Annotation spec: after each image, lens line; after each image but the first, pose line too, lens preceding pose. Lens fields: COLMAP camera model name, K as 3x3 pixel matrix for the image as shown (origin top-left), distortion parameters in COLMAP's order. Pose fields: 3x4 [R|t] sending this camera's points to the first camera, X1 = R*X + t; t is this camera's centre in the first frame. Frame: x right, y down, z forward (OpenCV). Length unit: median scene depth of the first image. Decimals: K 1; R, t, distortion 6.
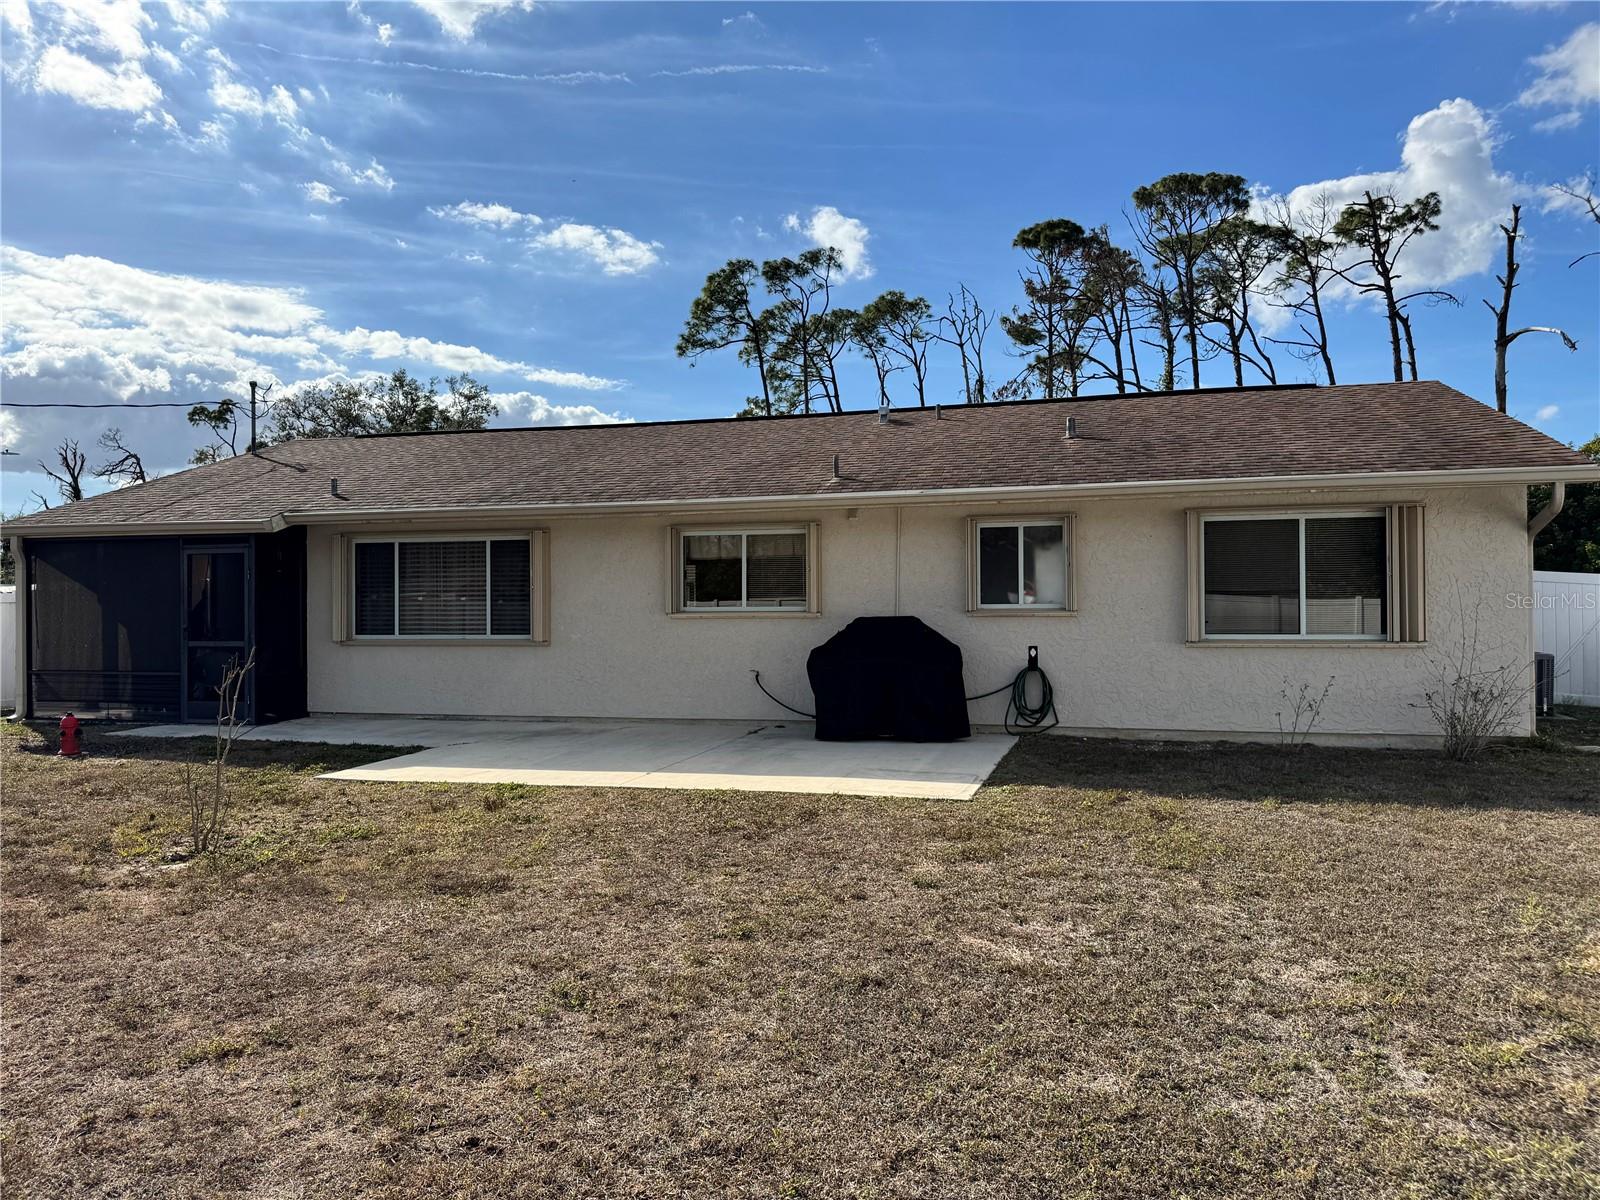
lens RADIAL K [[1112.5, 0, 805.7], [0, 1112.5, 598.1], [0, 0, 1]] dist [0.134376, -0.205291]
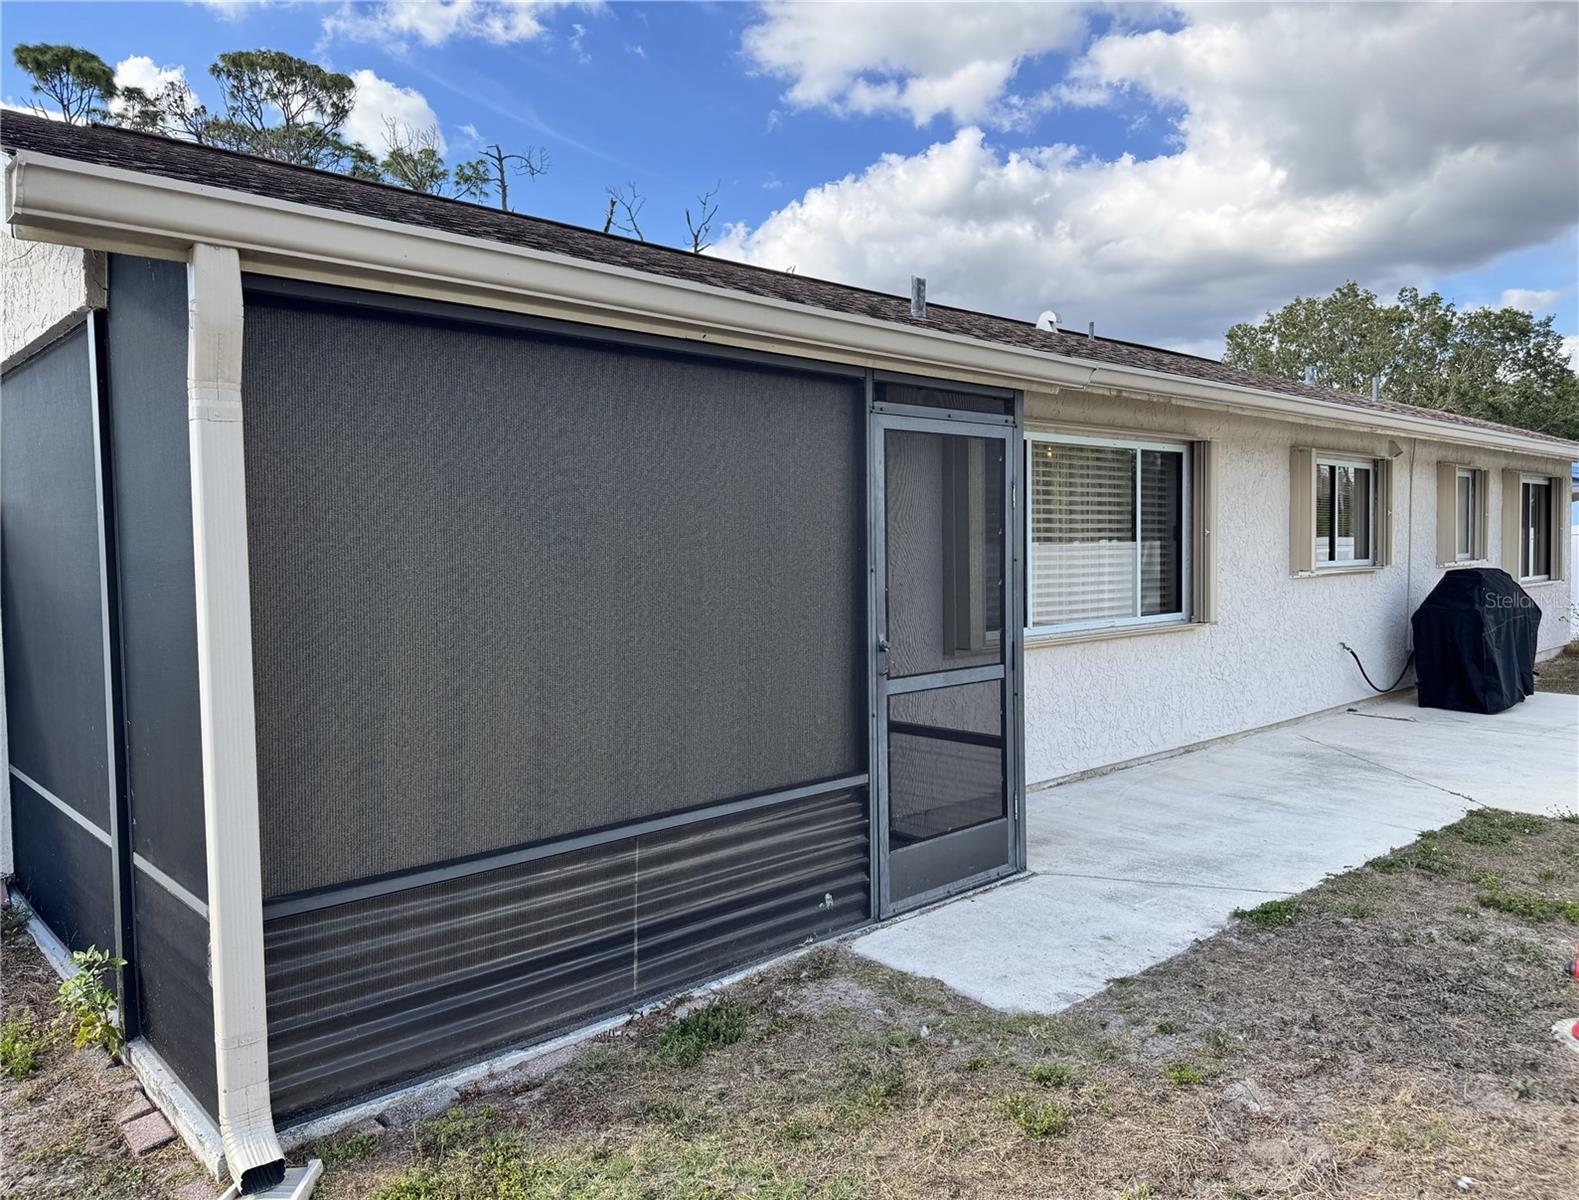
lens RADIAL K [[1142.1, 0, 789.5], [0, 1142.1, 600.0], [0, 0, 1]] dist [0.073330, -0.084295]
pose [[0.505341, -0.042272, 0.861884, -0.855616], [0.011035, 0.999034, 0.042529, -0.002101], [-0.862849, -0.011981, 0.505319, 0.846607]]
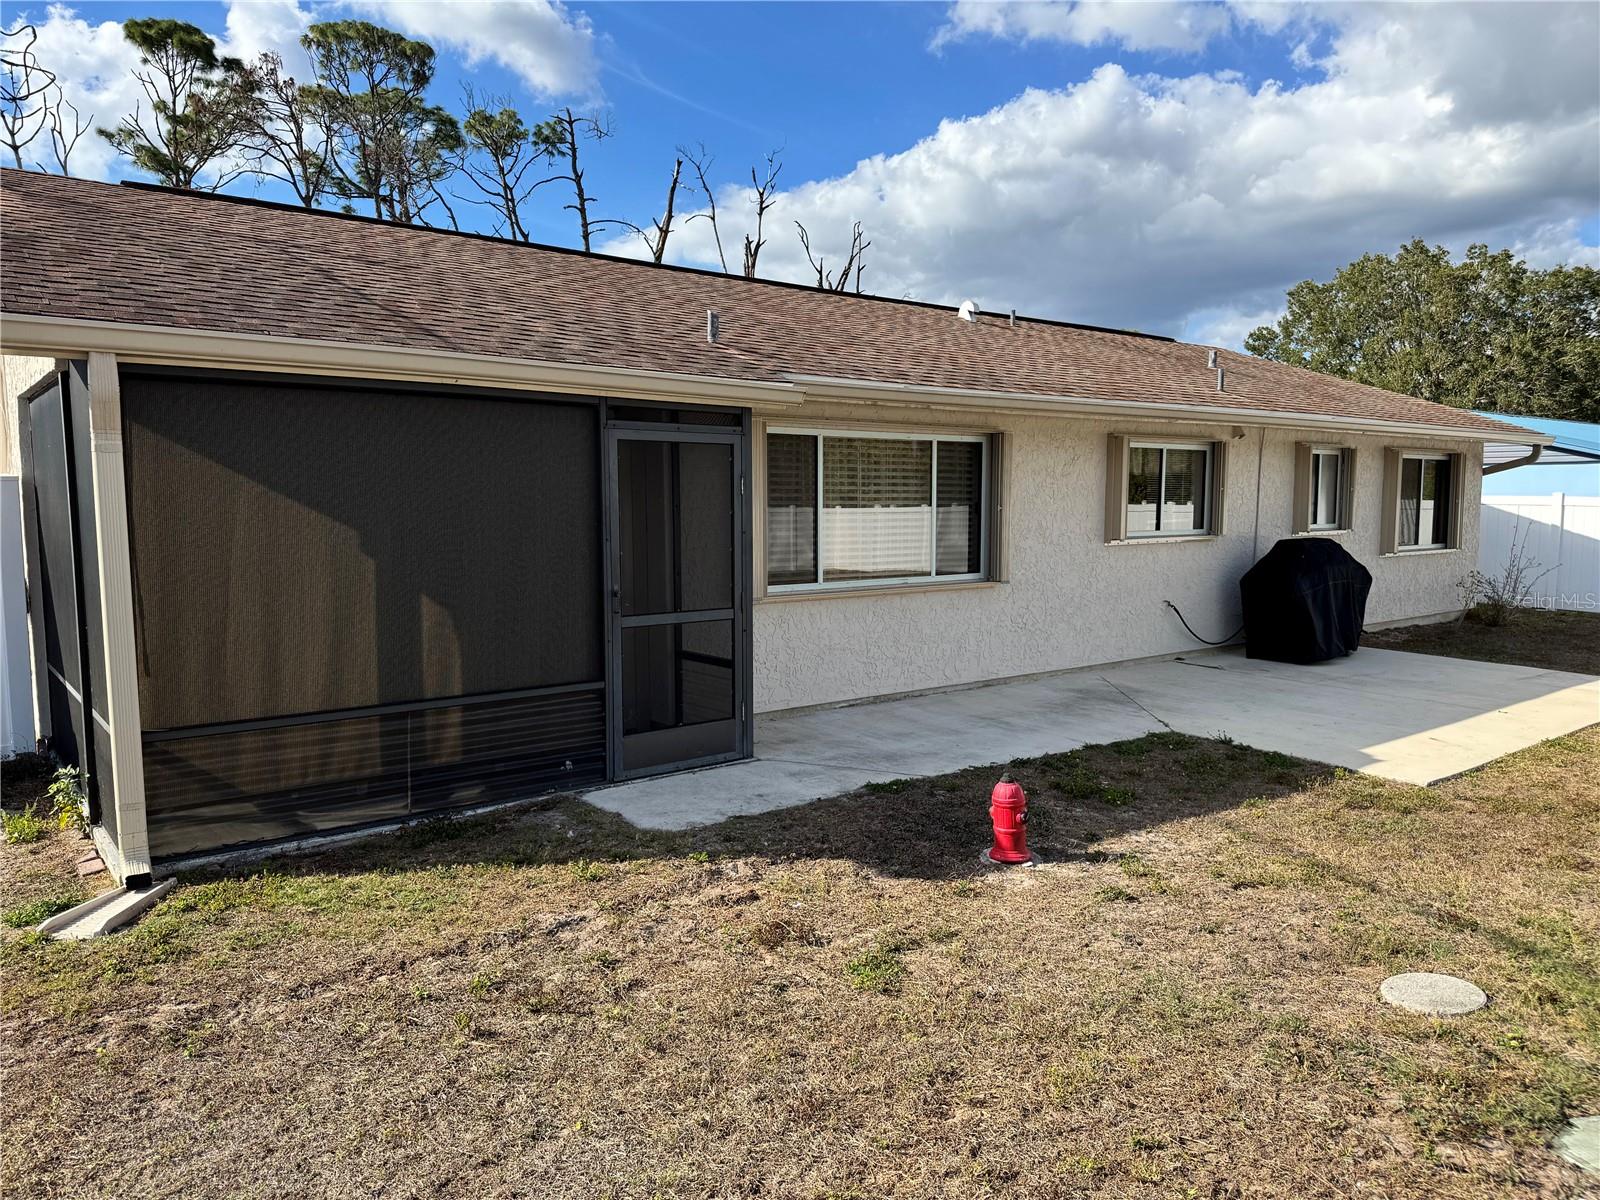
lens RADIAL K [[1138.4, 0, 796.9], [0, 1138.4, 619.9], [0, 0, 1]] dist [0.078394, -0.099702]
pose [[0.573065, -0.082329, 0.815364, -0.902815], [-0.003162, 0.994711, 0.102661, -0.012613], [-0.819504, -0.061409, 0.569774, 0.651237]]
